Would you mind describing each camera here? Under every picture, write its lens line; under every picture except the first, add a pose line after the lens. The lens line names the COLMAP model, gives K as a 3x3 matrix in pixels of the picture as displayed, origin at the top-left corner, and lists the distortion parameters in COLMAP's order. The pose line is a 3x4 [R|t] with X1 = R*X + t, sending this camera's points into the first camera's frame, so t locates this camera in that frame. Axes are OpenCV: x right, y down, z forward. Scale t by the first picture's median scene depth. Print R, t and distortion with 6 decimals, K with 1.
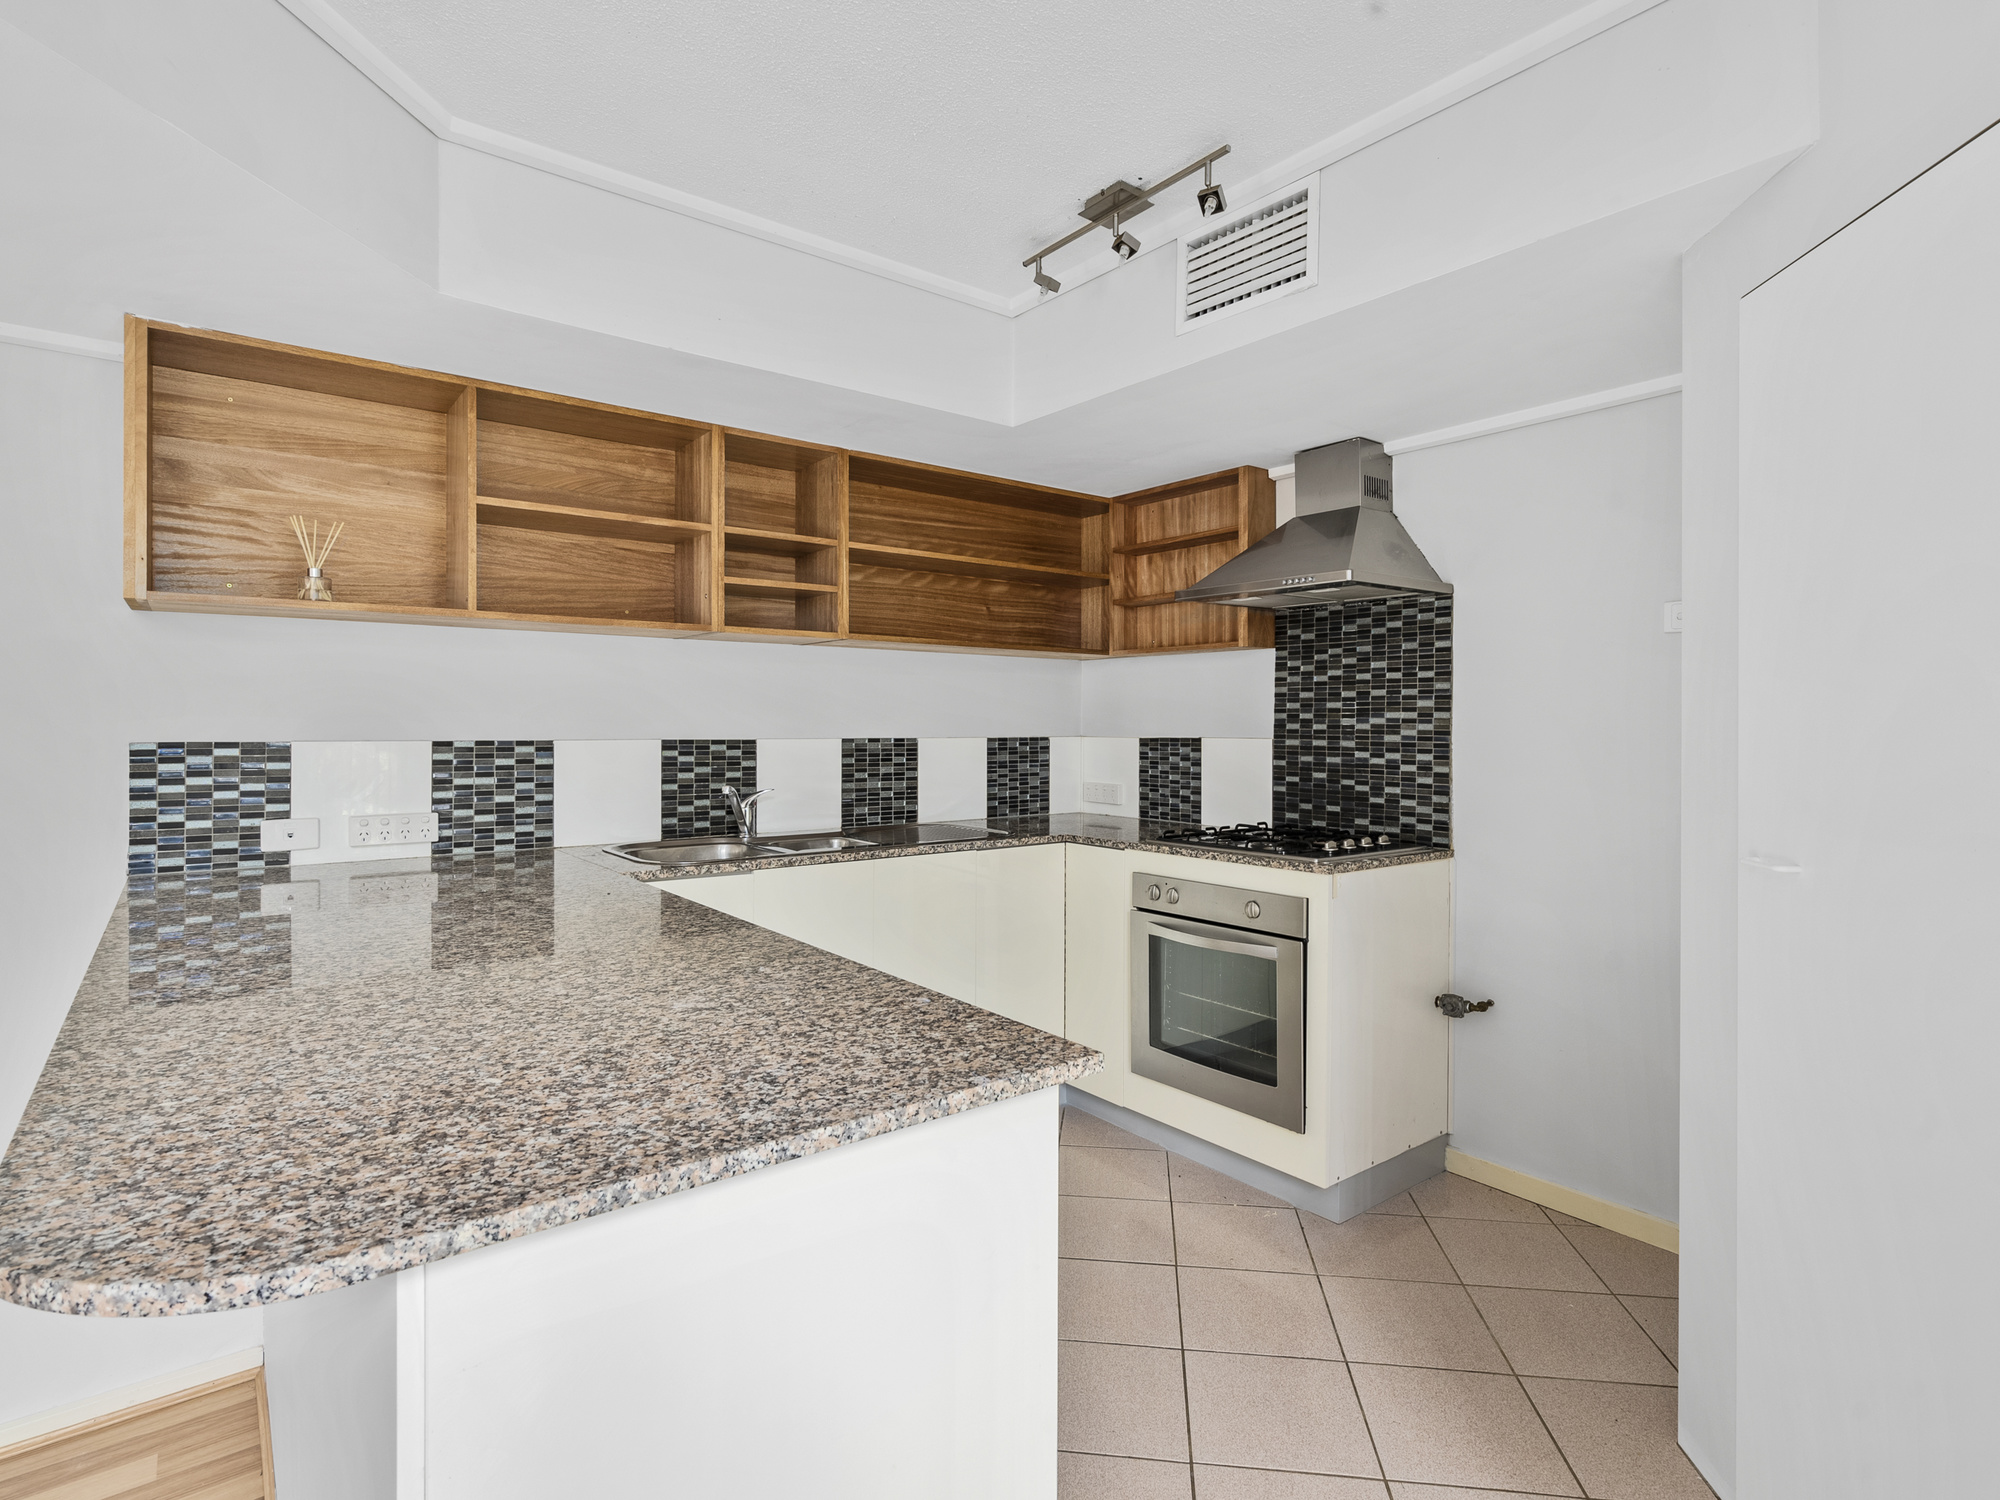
lens RADIAL K [[1028.2, 0, 995.9], [0, 1028.2, 738.8], [0, 0, 1]] dist [-0.002017, 0.000676]
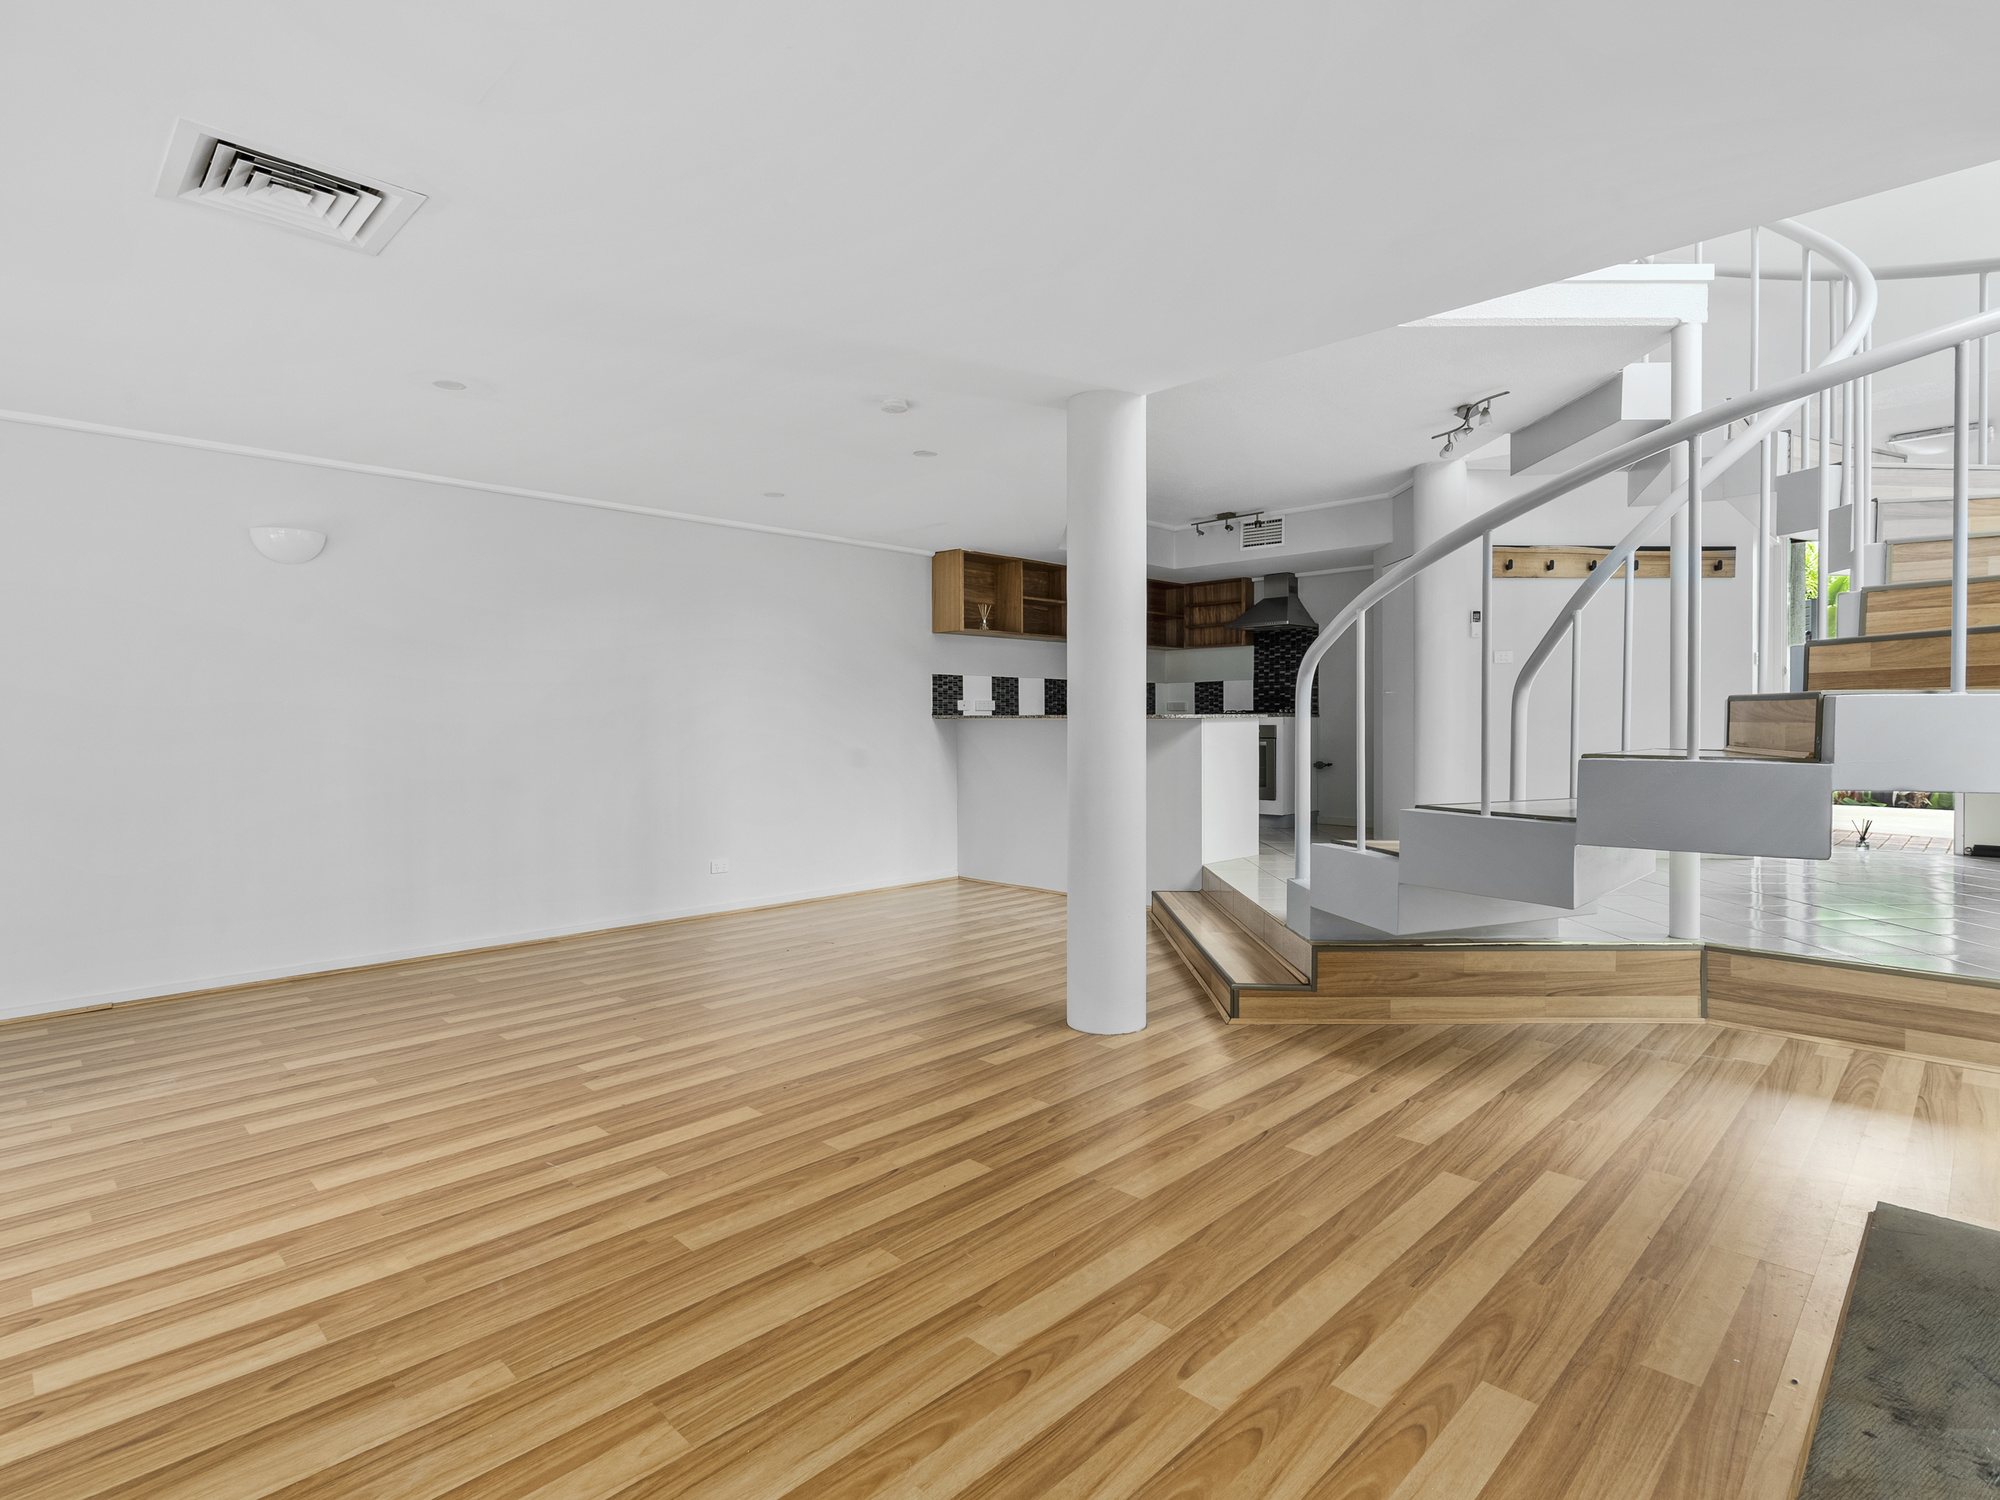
lens RADIAL K [[1028.2, 0, 1003.2], [0, 1028.2, 751.1], [0, 0, 1]] dist [-0.002017, 0.000676]
pose [[0.990367, -0.011049, 0.138023, -0.747479], [0.009029, 0.999843, 0.015253, 0.139478], [-0.138170, -0.013860, 0.990312, -1.560830]]
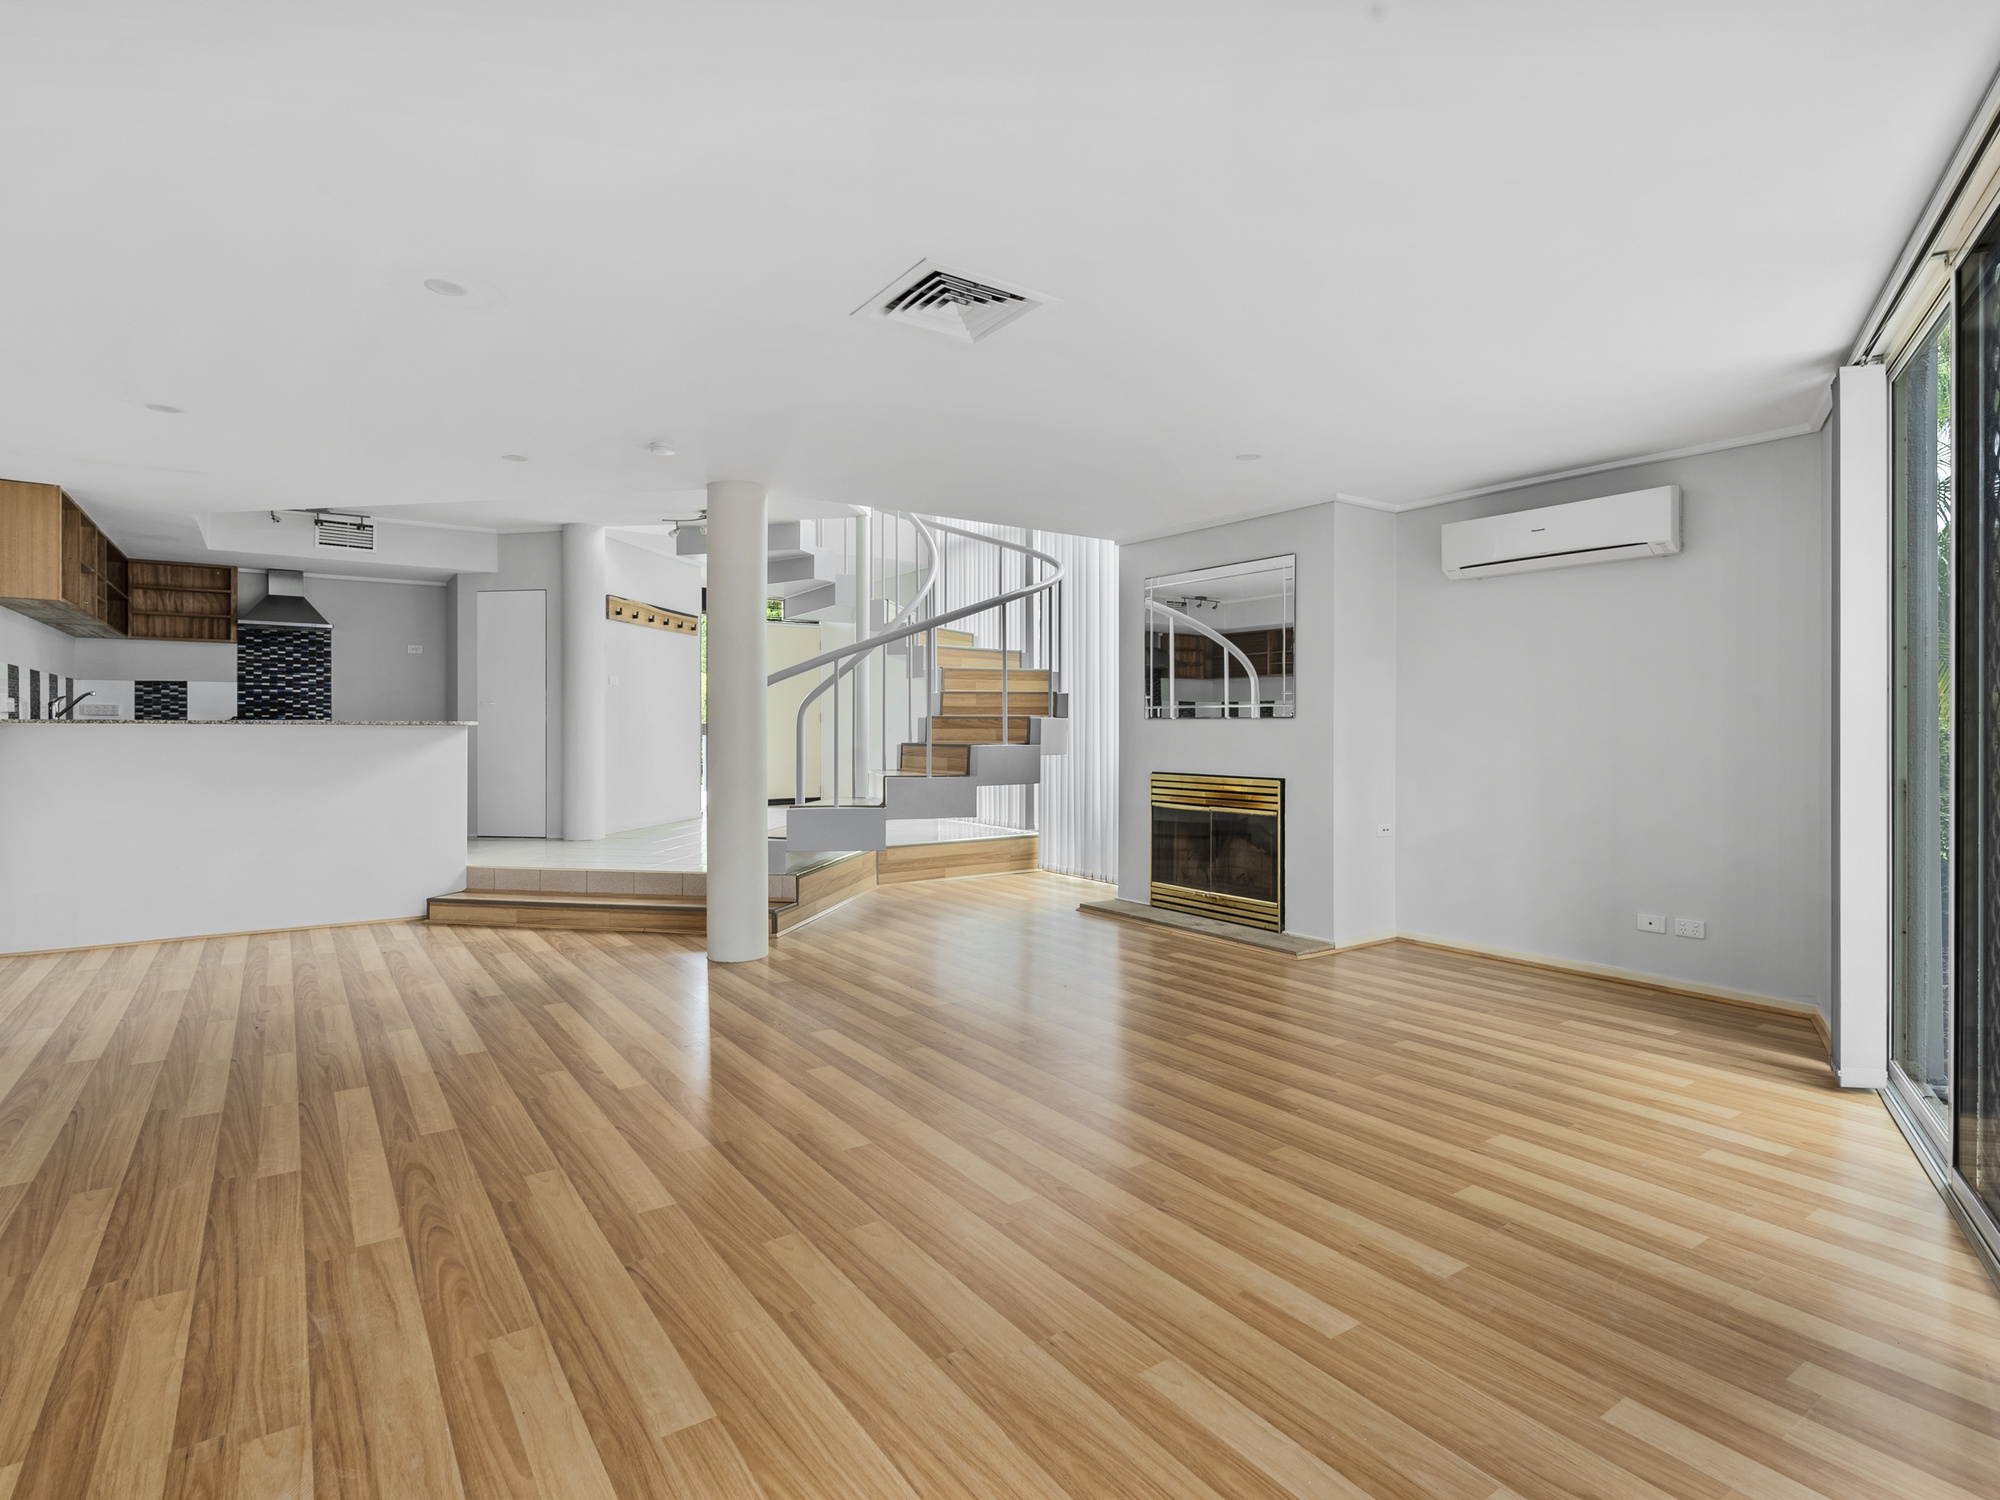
lens RADIAL K [[1028.2, 0, 1007.1], [0, 1028.2, 734.4], [0, 0, 1]] dist [-0.002017, 0.000676]
pose [[0.038488, -0.008569, 0.999222, -2.040538], [0.015388, 0.999850, 0.007981, 0.129802], [-0.999141, 0.015069, 0.038614, -0.863138]]
